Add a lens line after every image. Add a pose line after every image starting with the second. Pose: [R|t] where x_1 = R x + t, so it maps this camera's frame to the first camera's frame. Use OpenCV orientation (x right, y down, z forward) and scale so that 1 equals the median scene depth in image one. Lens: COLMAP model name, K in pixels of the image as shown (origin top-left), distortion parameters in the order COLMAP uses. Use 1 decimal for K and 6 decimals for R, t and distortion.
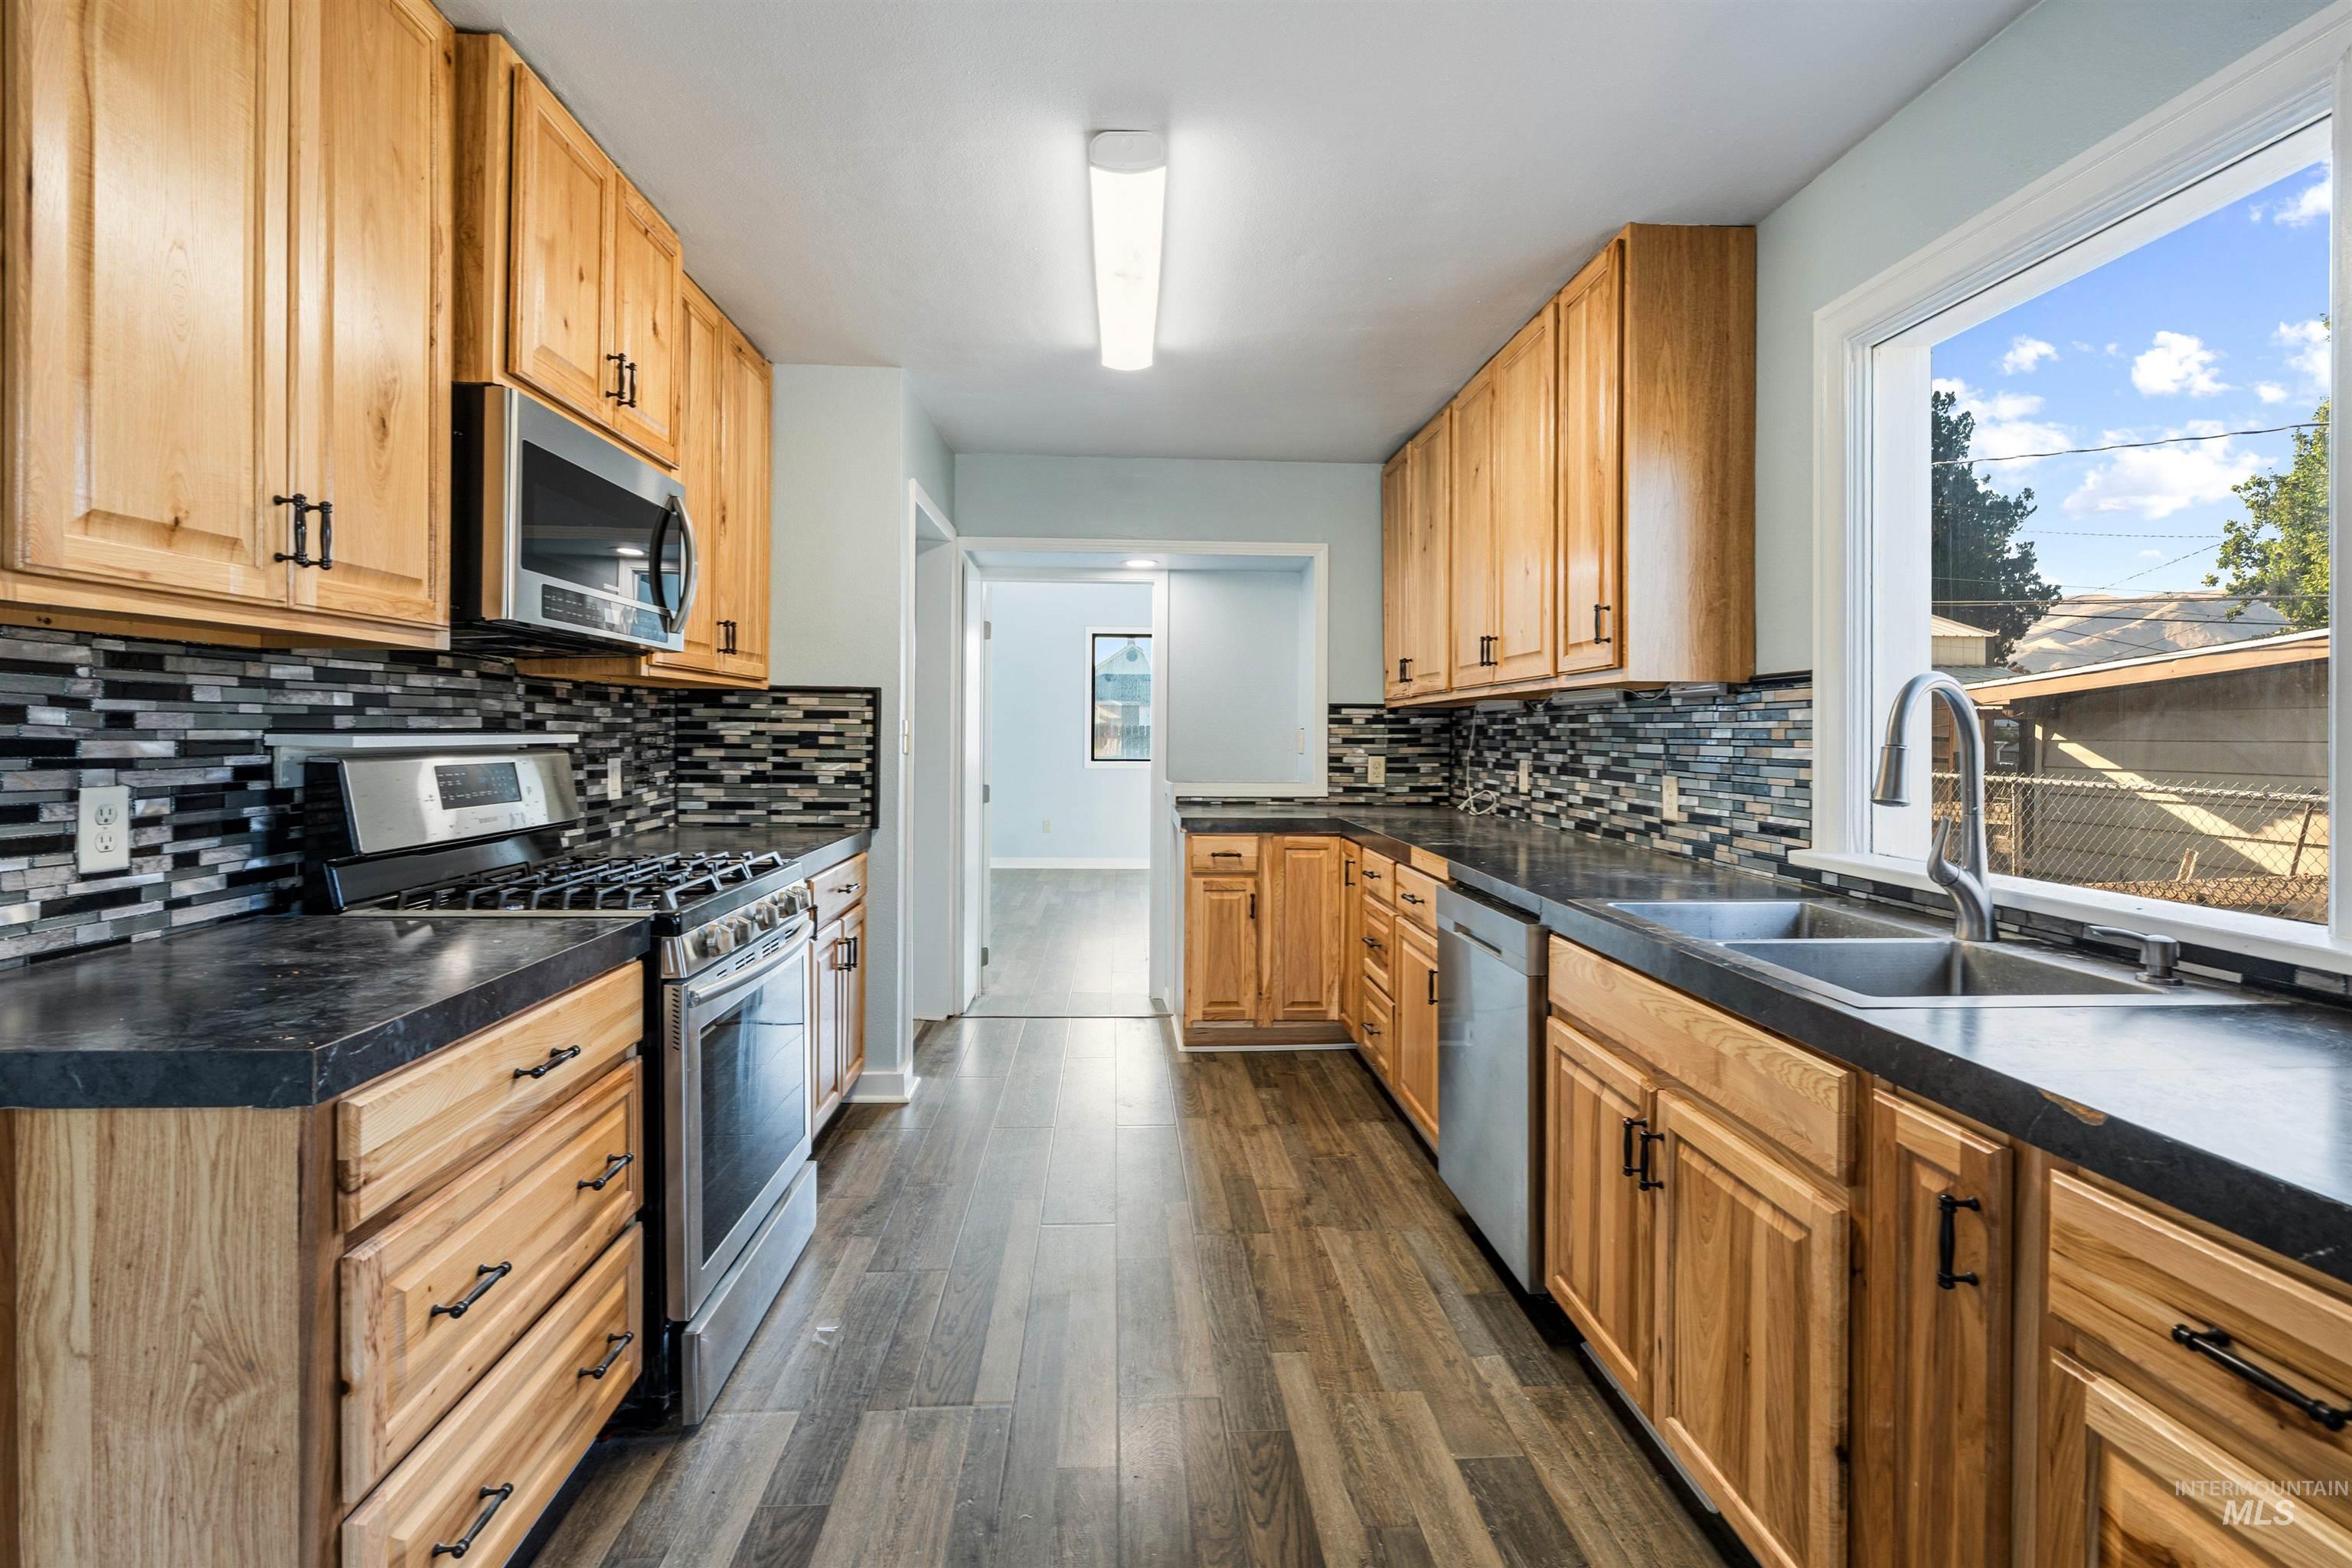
lens RADIAL K [[1076.5, 0, 1184.9], [0, 1076.5, 729.4], [0, 0, 1]] dist [-0.004961, 0.000398]
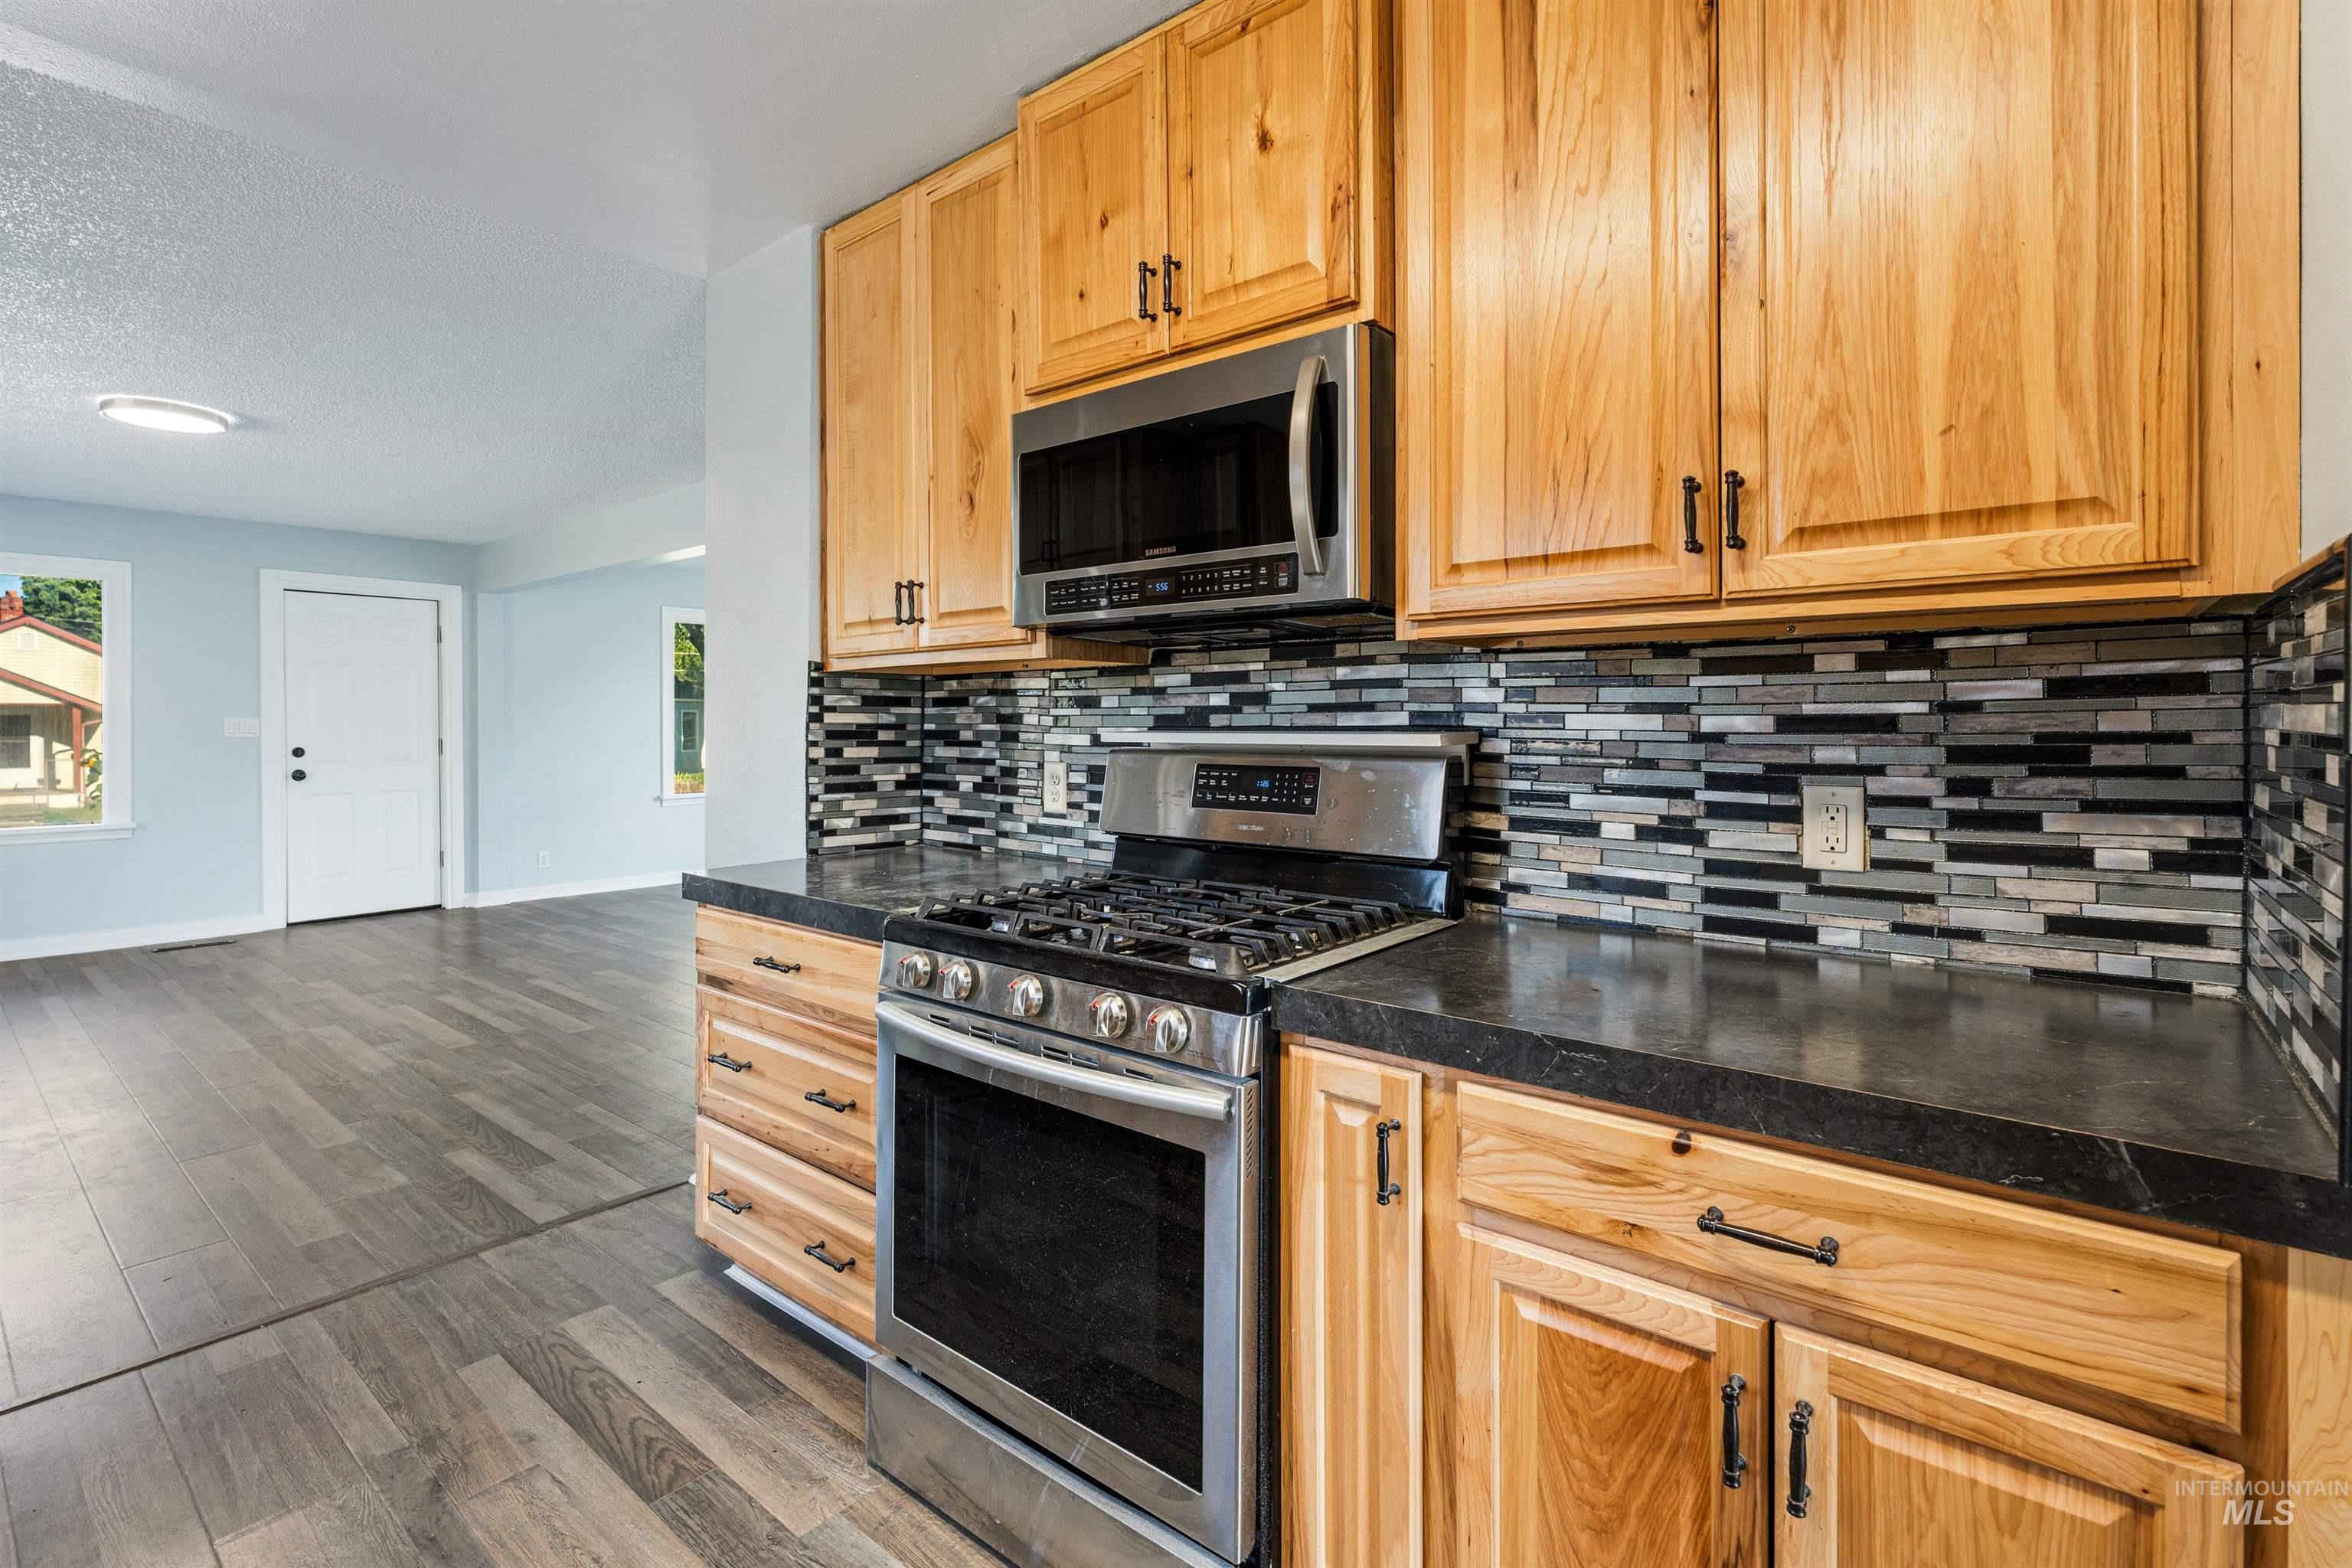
lens RADIAL K [[1076.5, 0, 1184.9], [0, 1076.5, 729.4], [0, 0, 1]] dist [-0.004961, 0.000398]
pose [[-0.679743, -0.005274, -0.733431, 0.042098], [-0.002631, 0.999985, -0.004753, 0.006268], [0.733445, -0.001301, -0.679747, 1.363504]]
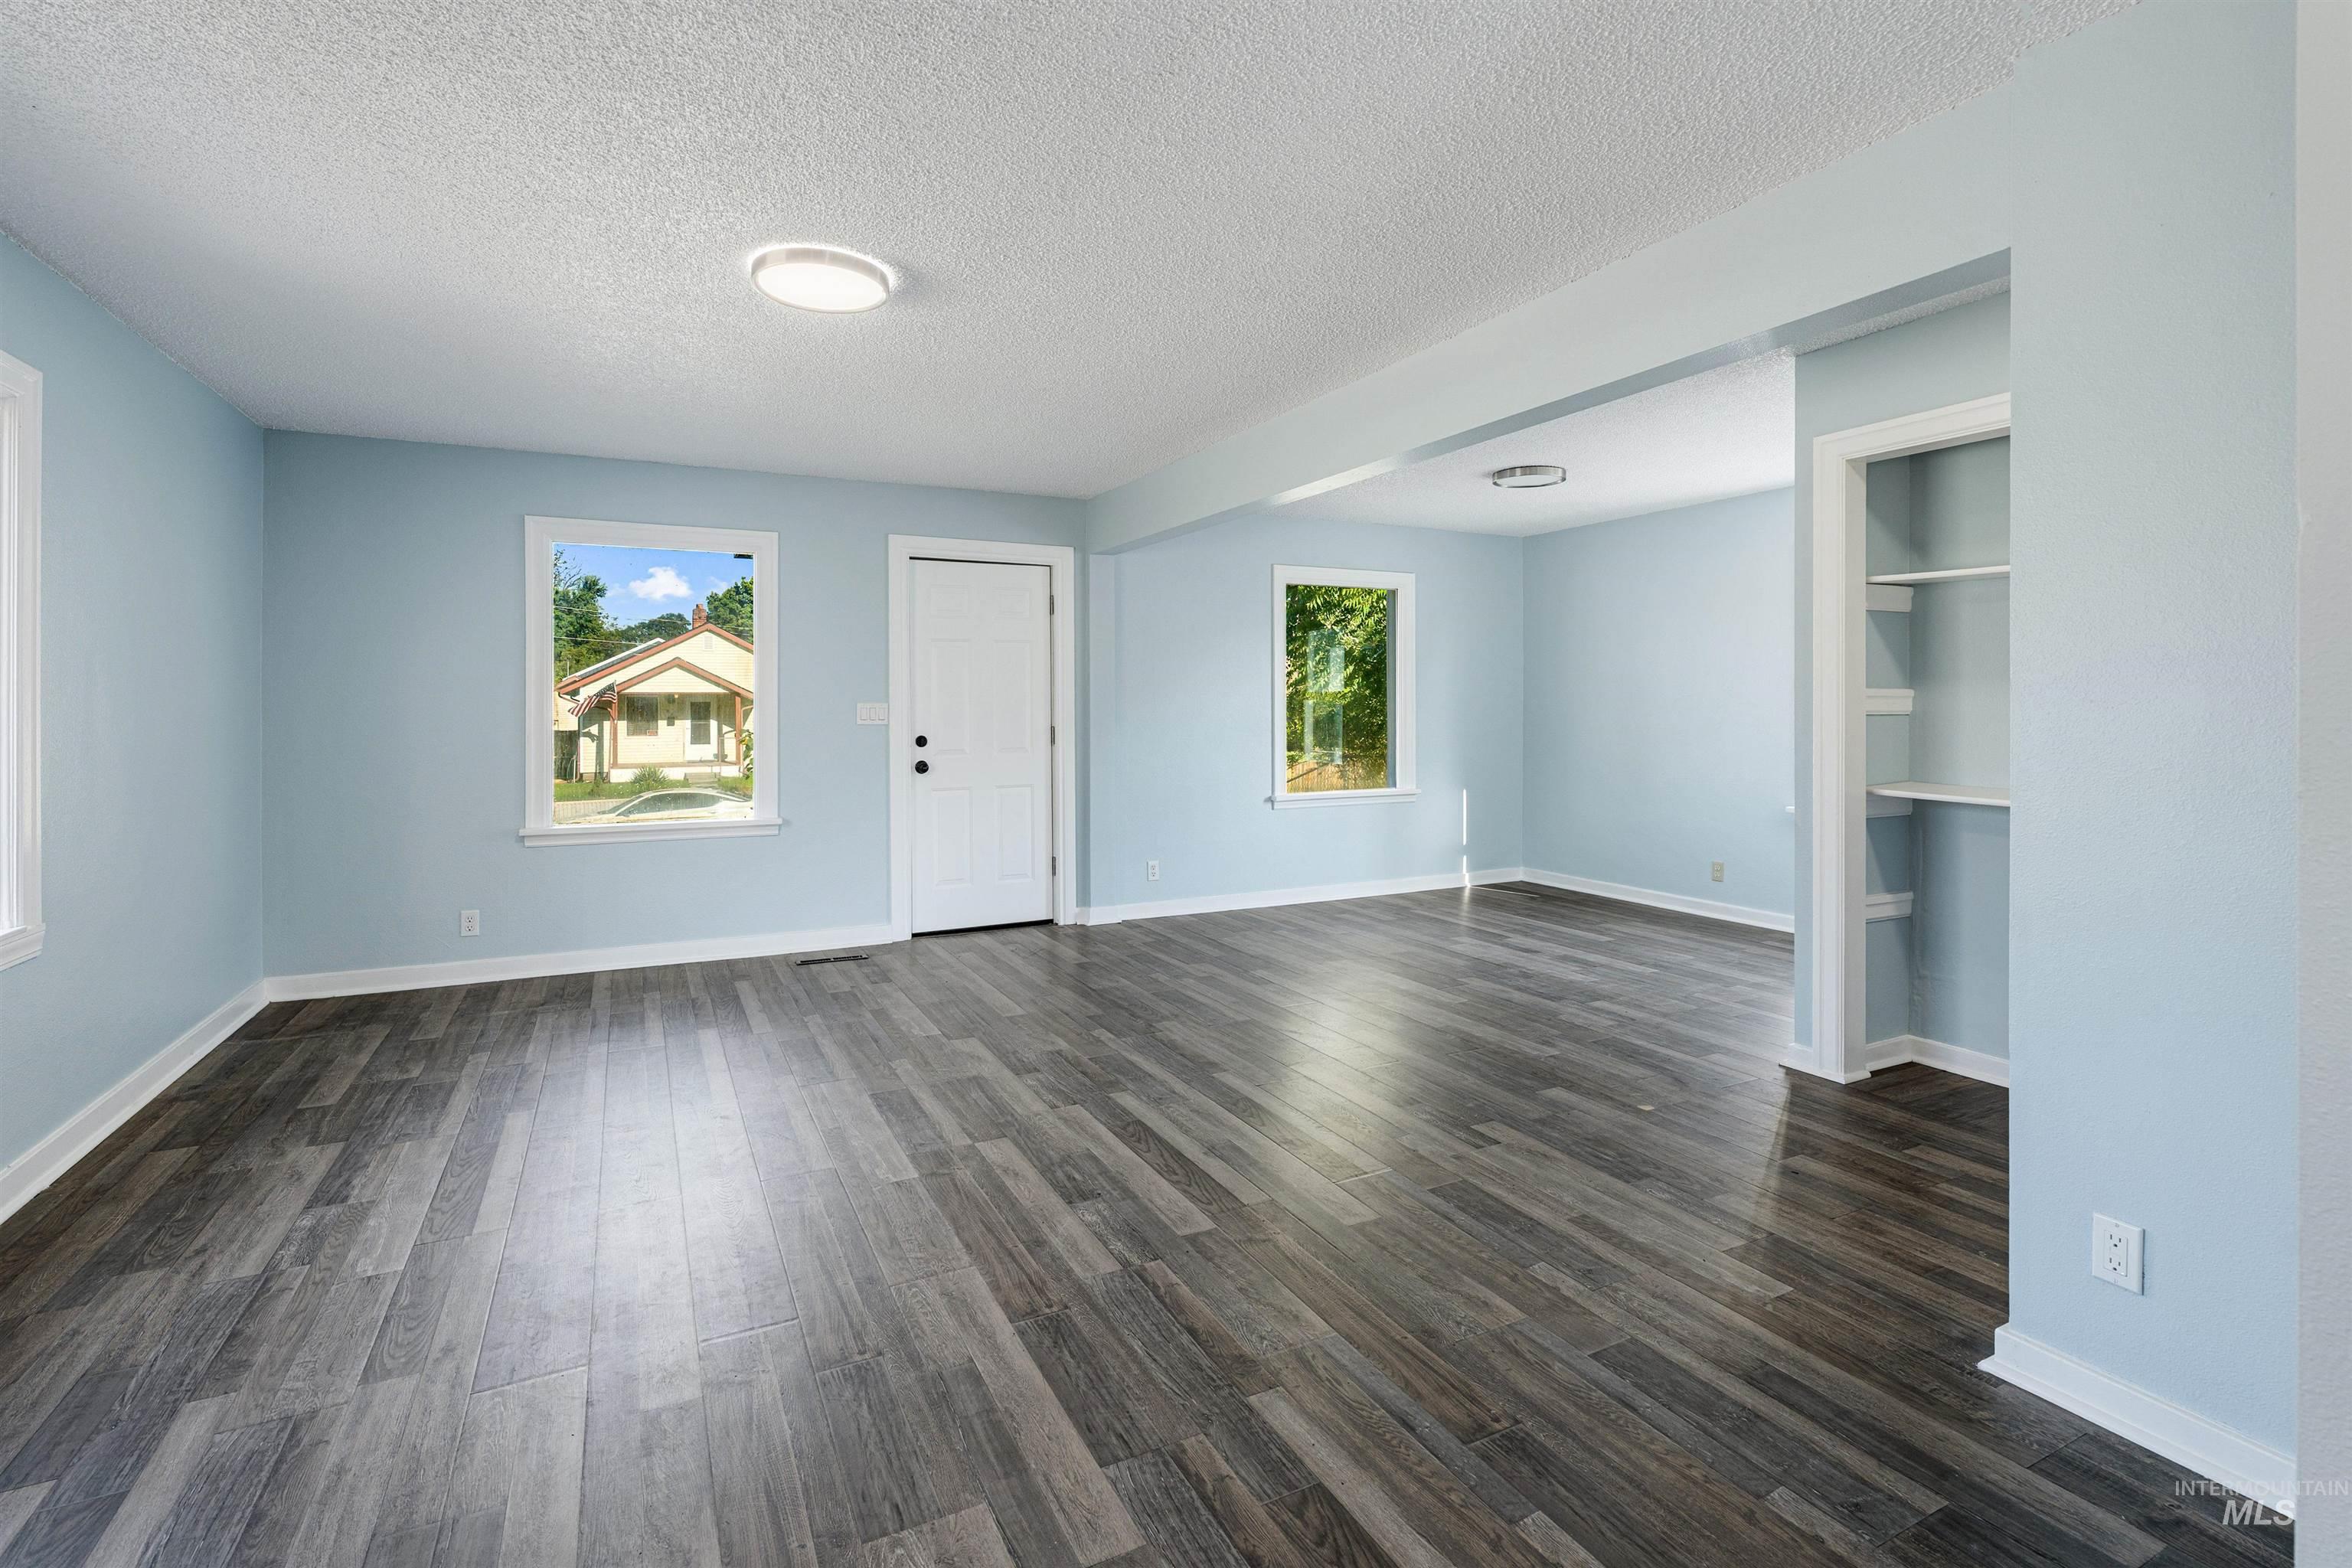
lens RADIAL K [[1092.4, 0, 1172.9], [0, 1092.4, 707.1], [0, 0, 1]] dist [-0.003889, -0.000480]
pose [[-0.921240, -0.006421, -0.388942, 0.010722], [-0.003572, 0.999961, -0.008049, -0.000886], [0.388979, -0.006025, -0.921227, 0.390799]]
